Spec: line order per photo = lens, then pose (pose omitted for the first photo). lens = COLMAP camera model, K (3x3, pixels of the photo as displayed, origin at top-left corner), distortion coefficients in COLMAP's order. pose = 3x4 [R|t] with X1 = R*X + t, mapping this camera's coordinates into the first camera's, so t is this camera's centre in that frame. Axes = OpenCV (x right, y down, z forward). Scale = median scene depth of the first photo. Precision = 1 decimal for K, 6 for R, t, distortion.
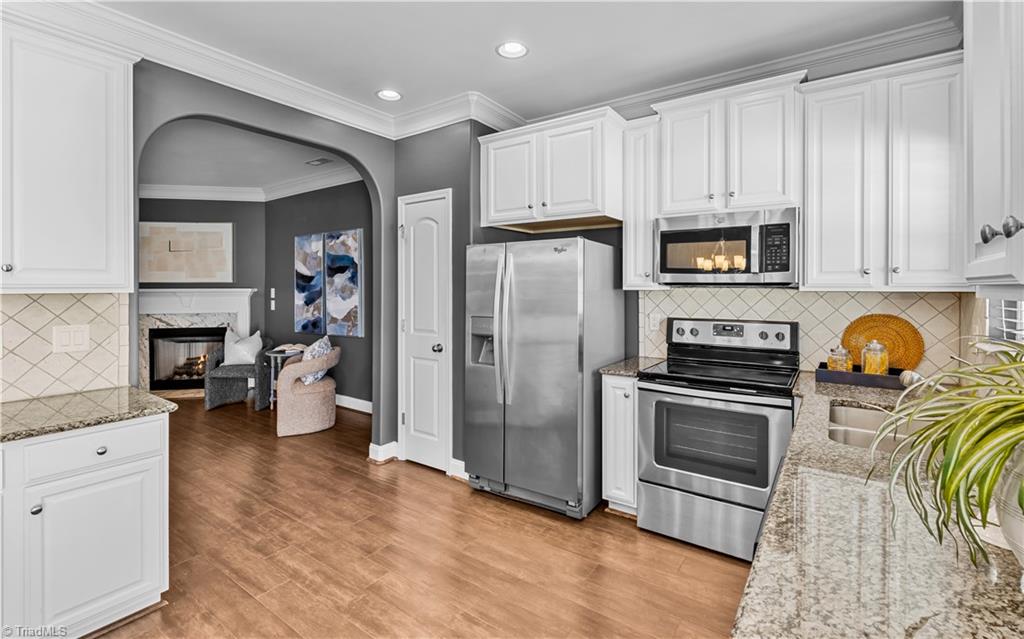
lens RADIAL K [[463.6, 0, 510.6], [0, 463.6, 290.3], [0, 0, 1]] dist [-0.001211, -0.000118]
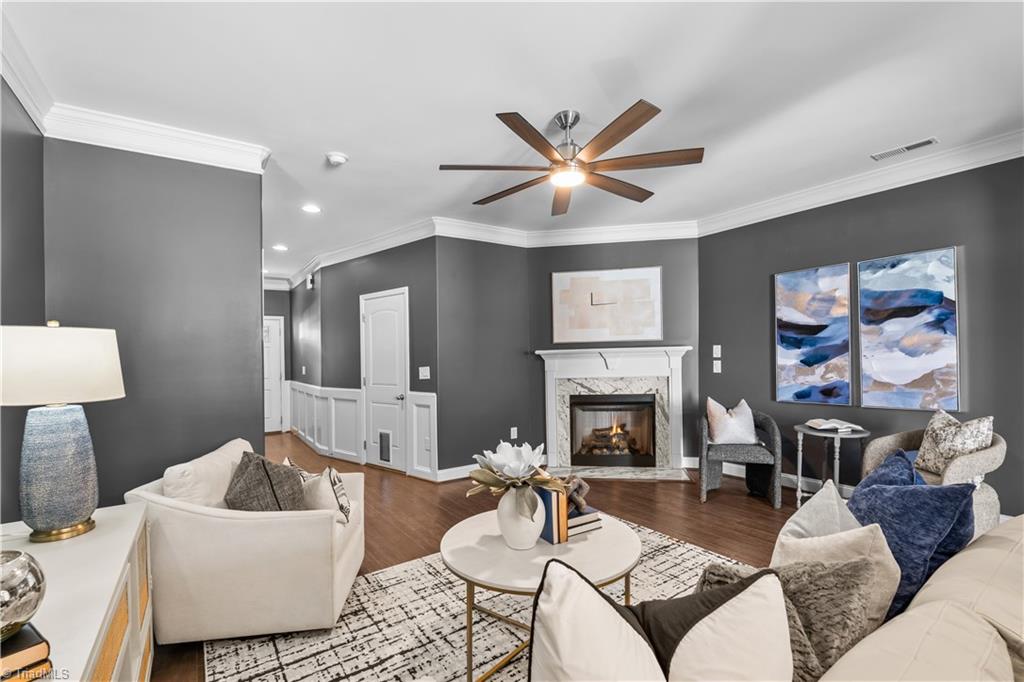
lens RADIAL K [[462.3, 0, 513.5], [0, 462.3, 358.1], [0, 0, 1]] dist [-0.000718, -0.000074]
pose [[0.942030, -0.018790, -0.335001, -0.622647], [0.021151, 0.999771, 0.003401, 0.008211], [0.334860, -0.010289, 0.942212, 0.150611]]
